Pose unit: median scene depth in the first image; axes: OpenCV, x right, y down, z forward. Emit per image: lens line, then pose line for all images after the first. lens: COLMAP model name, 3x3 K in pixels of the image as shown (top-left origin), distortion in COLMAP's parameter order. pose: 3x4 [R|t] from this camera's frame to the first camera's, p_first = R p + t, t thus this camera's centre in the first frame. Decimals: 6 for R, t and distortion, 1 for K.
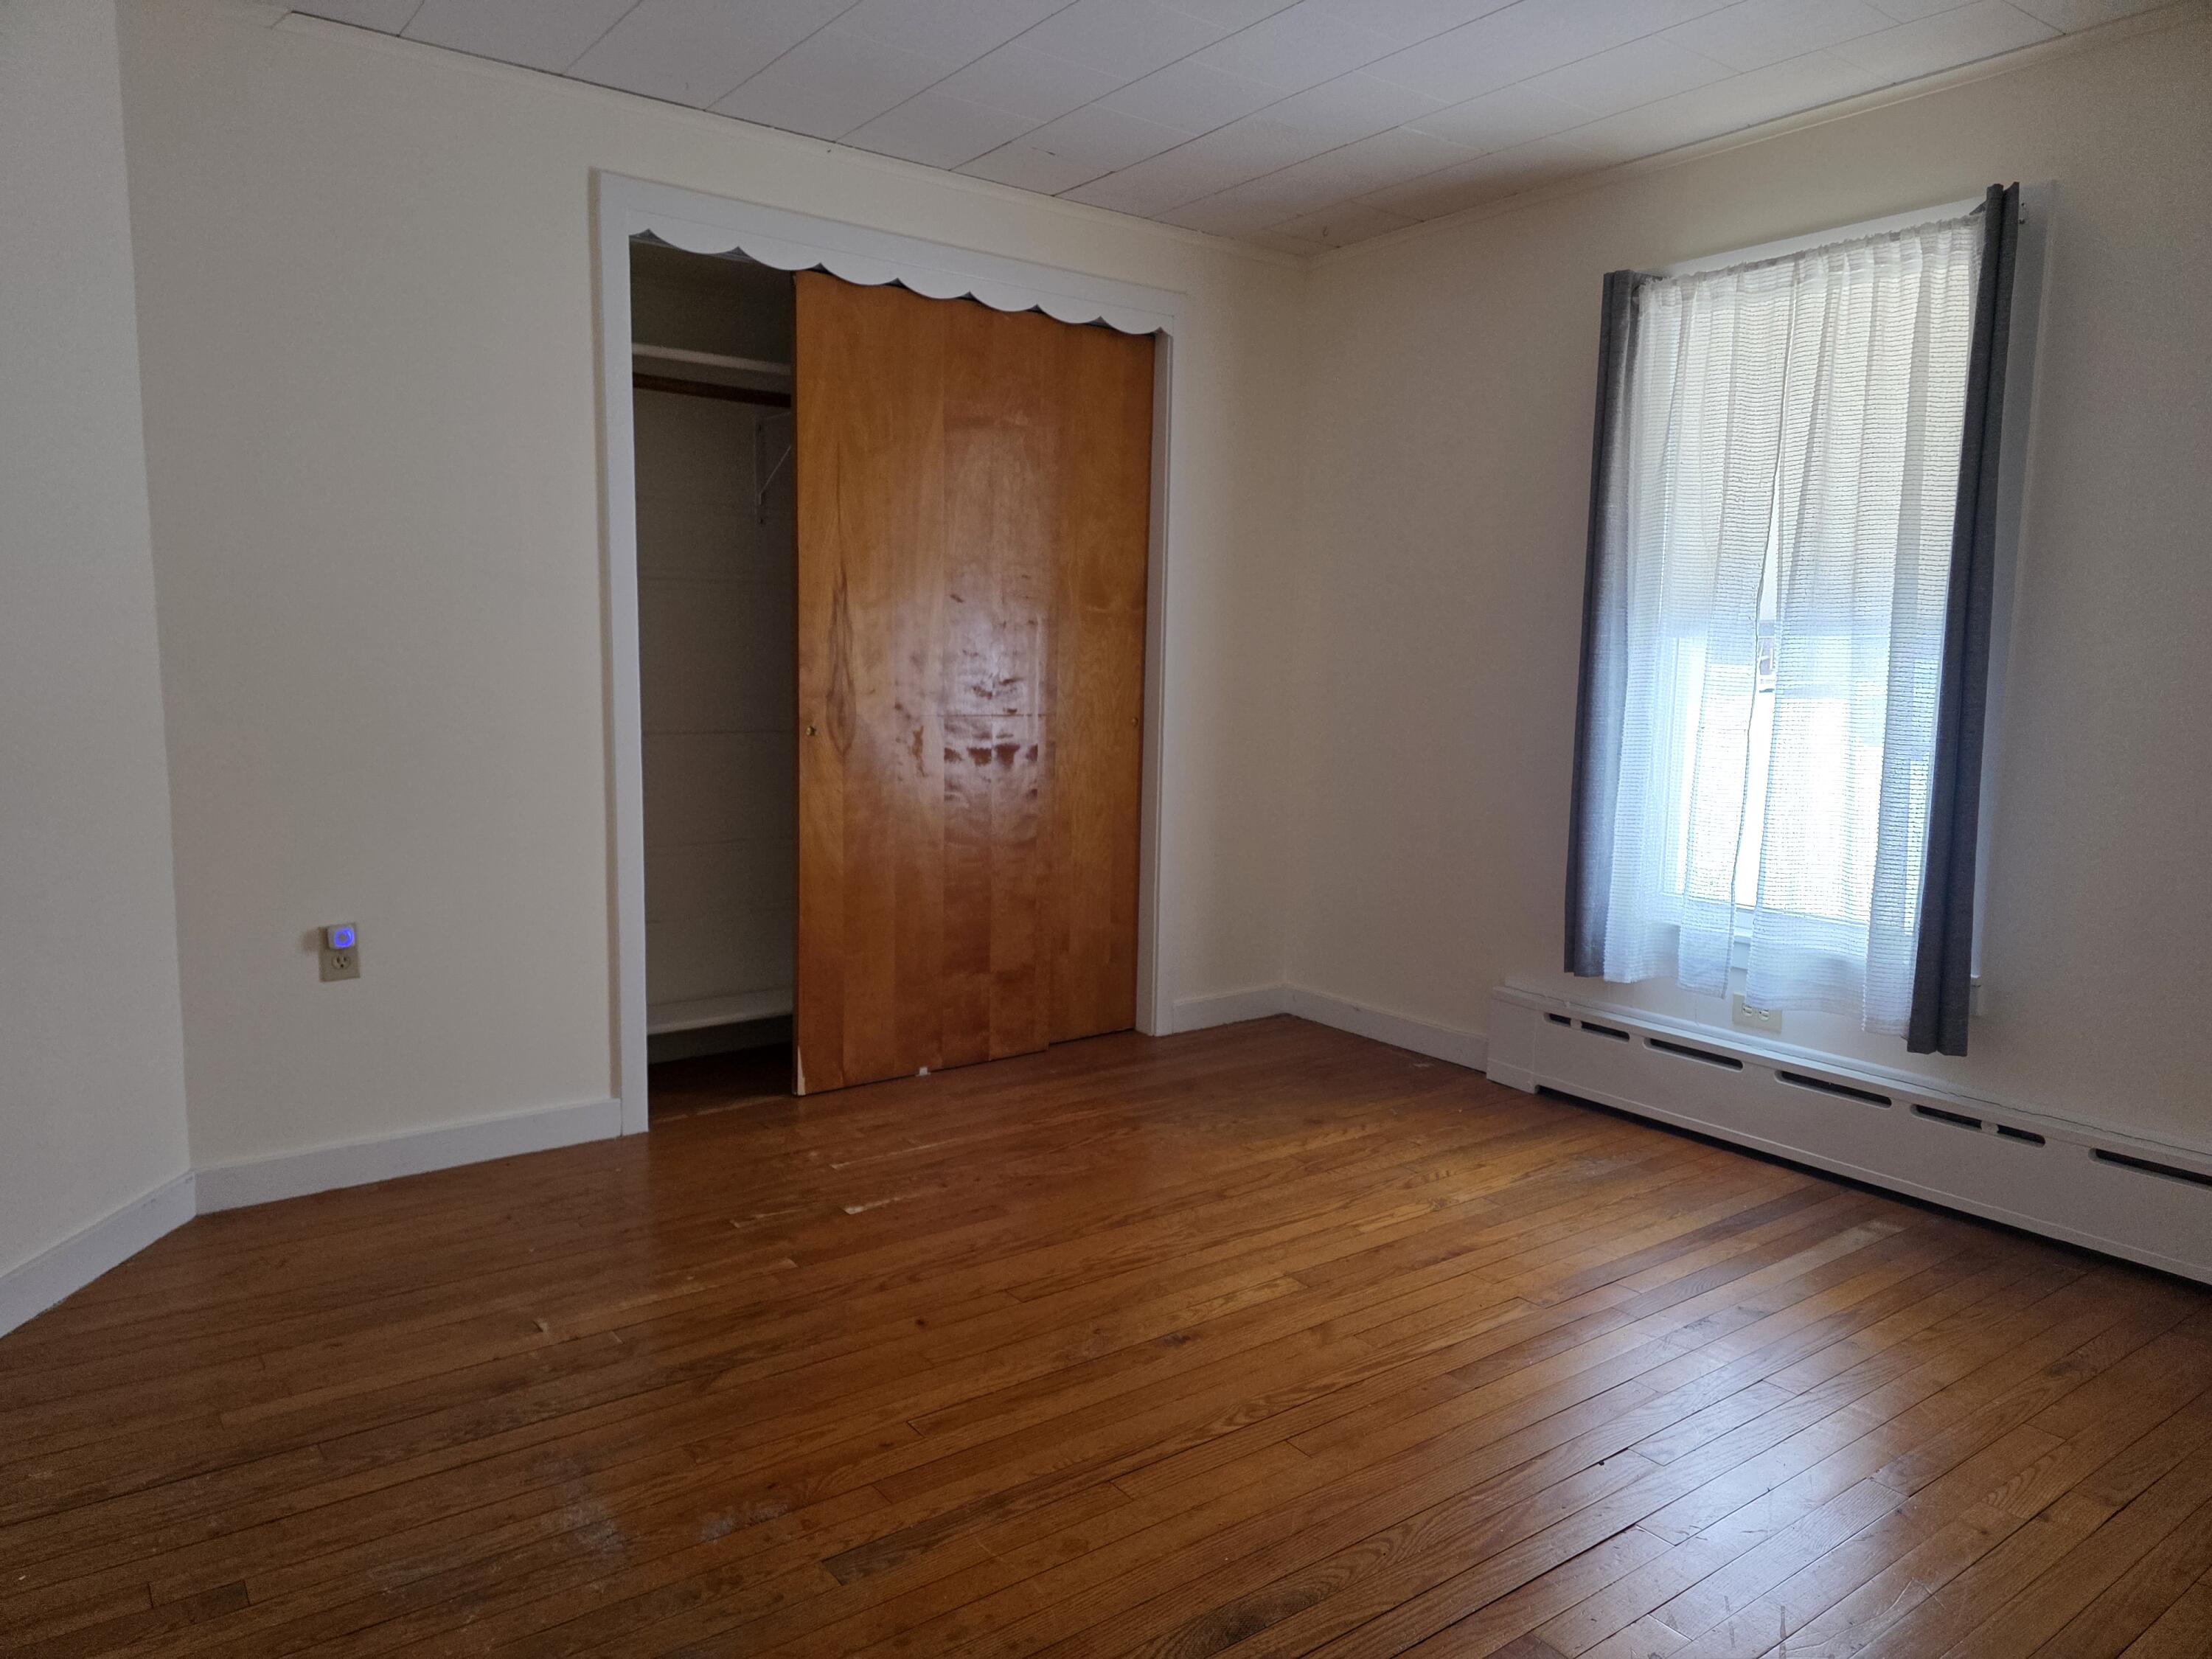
lens RADIAL K [[1458.7, 0, 1106.8], [0, 1458.7, 830.6], [0, 0, 1]] dist [0.031756, -0.025231]
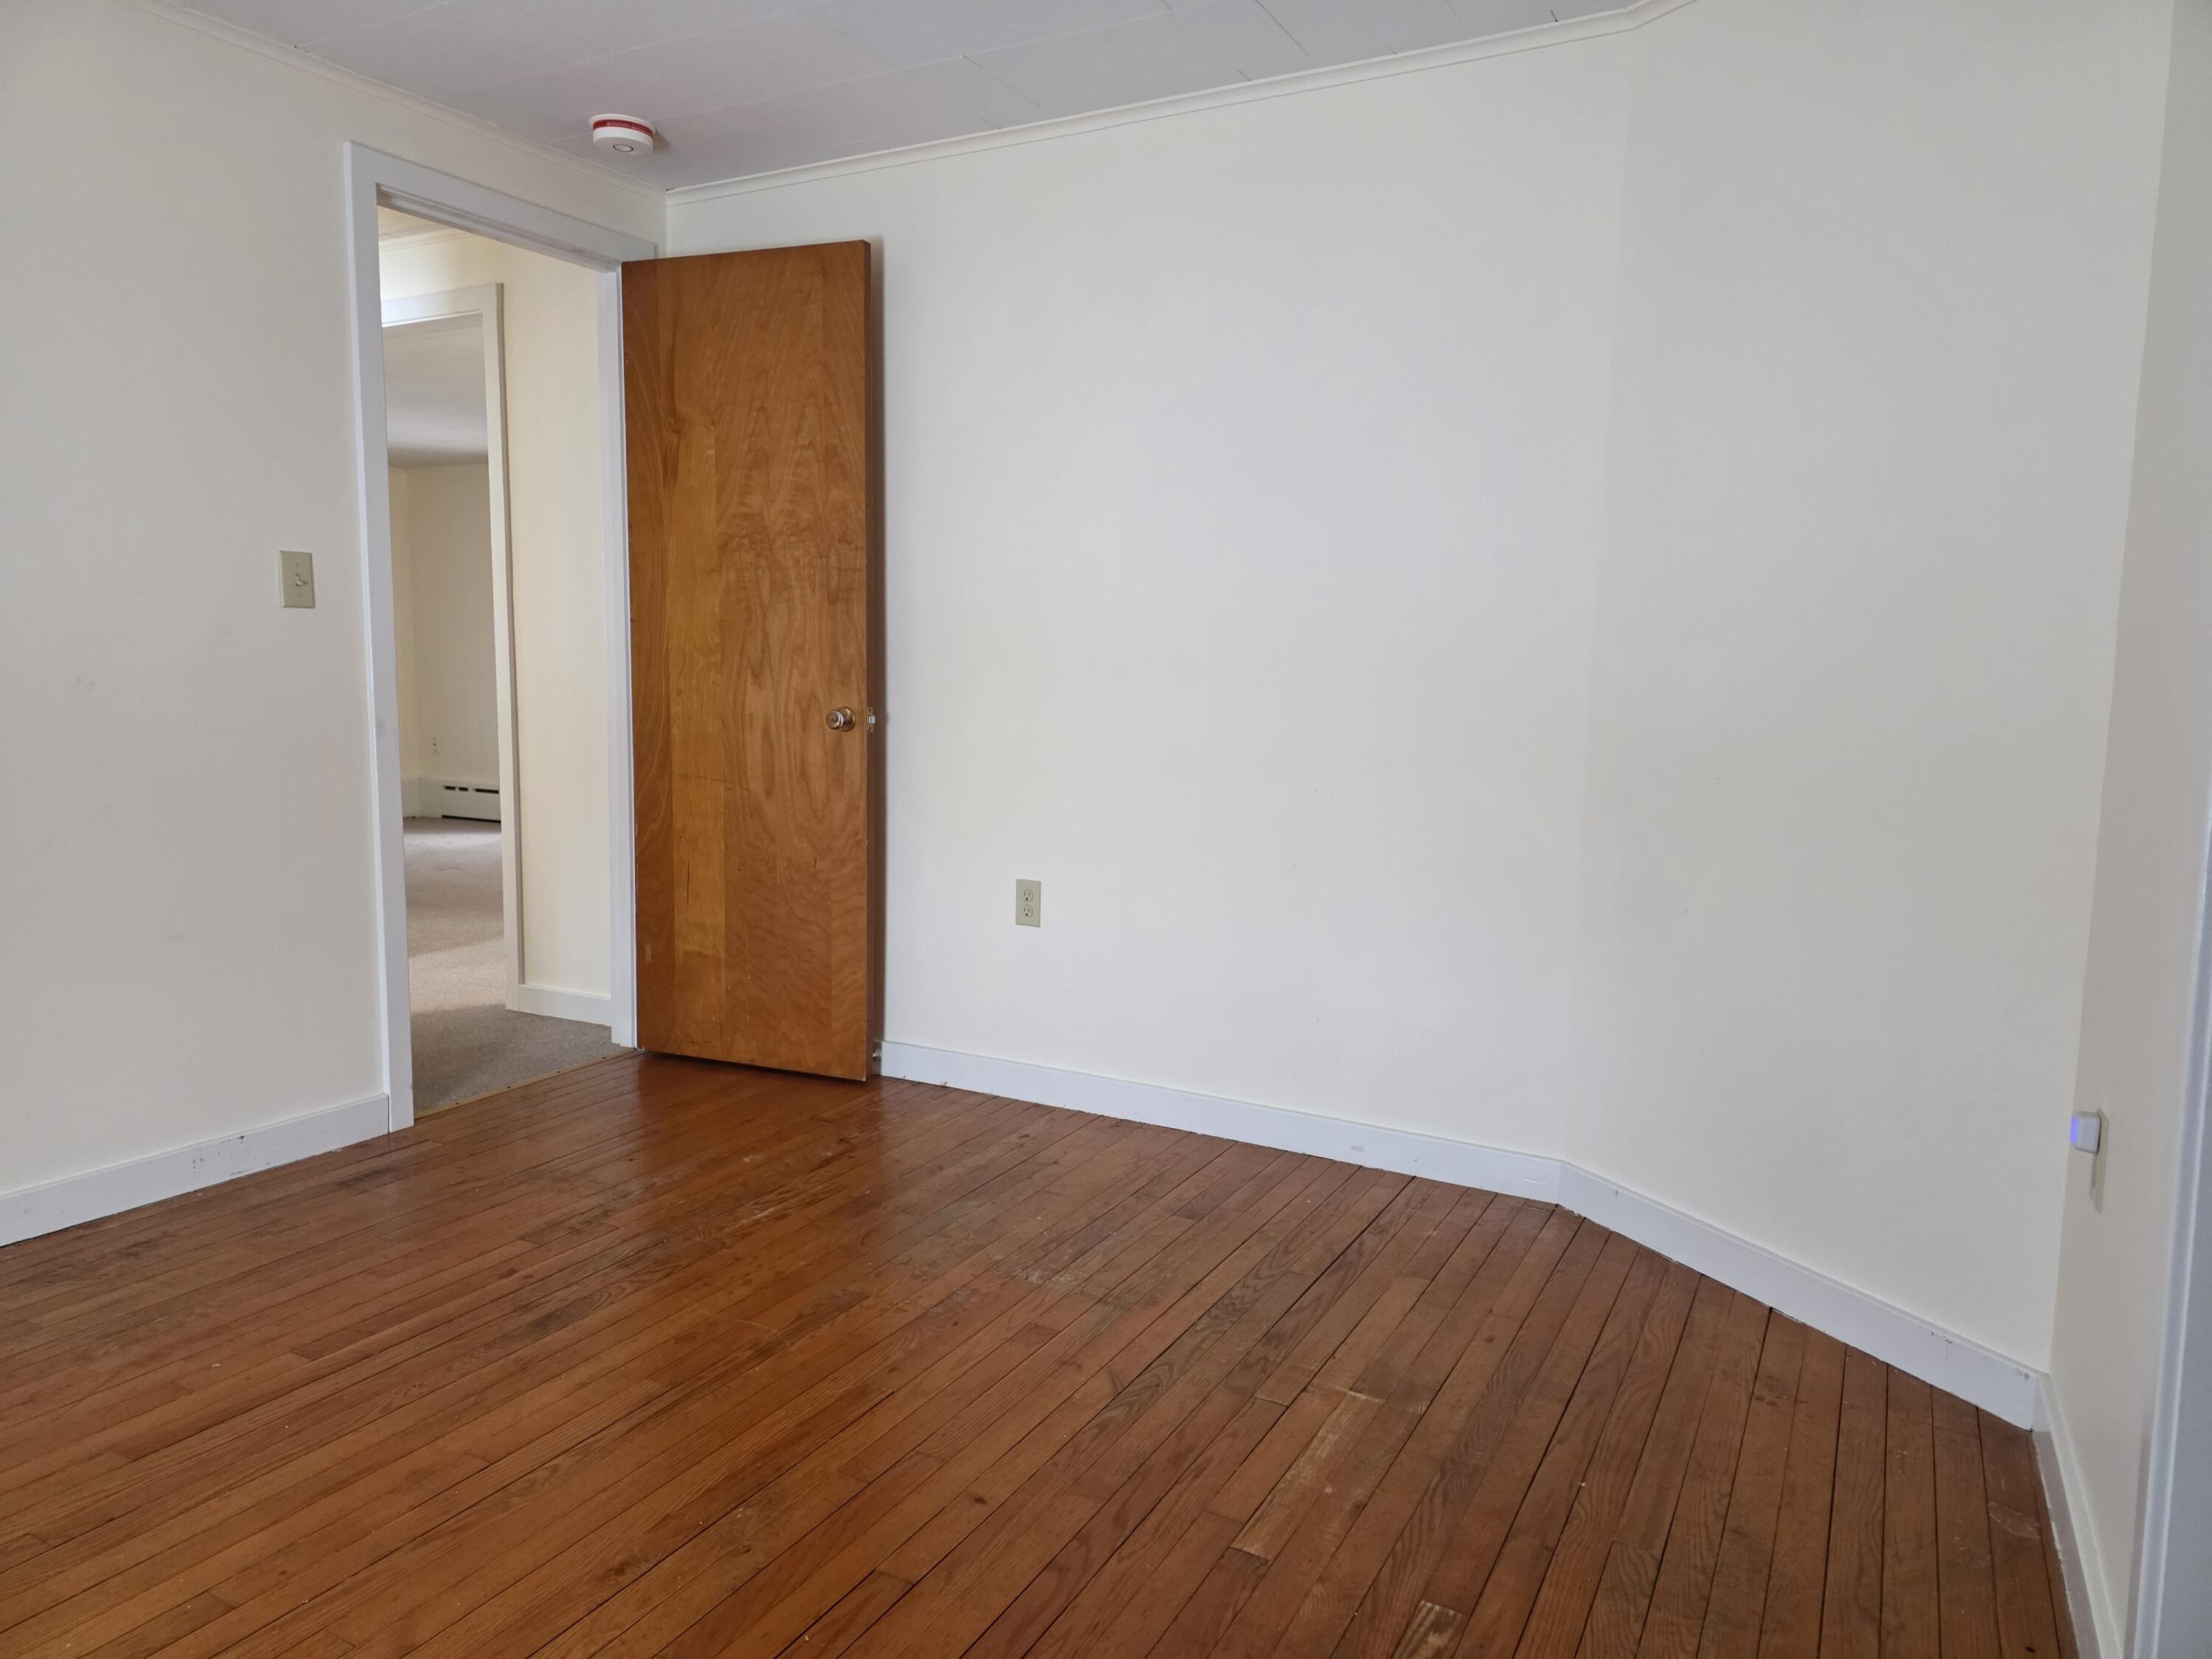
lens RADIAL K [[1458.7, 0, 1107.8], [0, 1458.7, 828.7], [0, 0, 1]] dist [0.031756, -0.025231]
pose [[-0.902009, 0.012015, -0.431549, 0.153066], [-0.087143, 0.973969, 0.209260, -0.190340], [0.422830, 0.226361, -0.877483, 1.742782]]
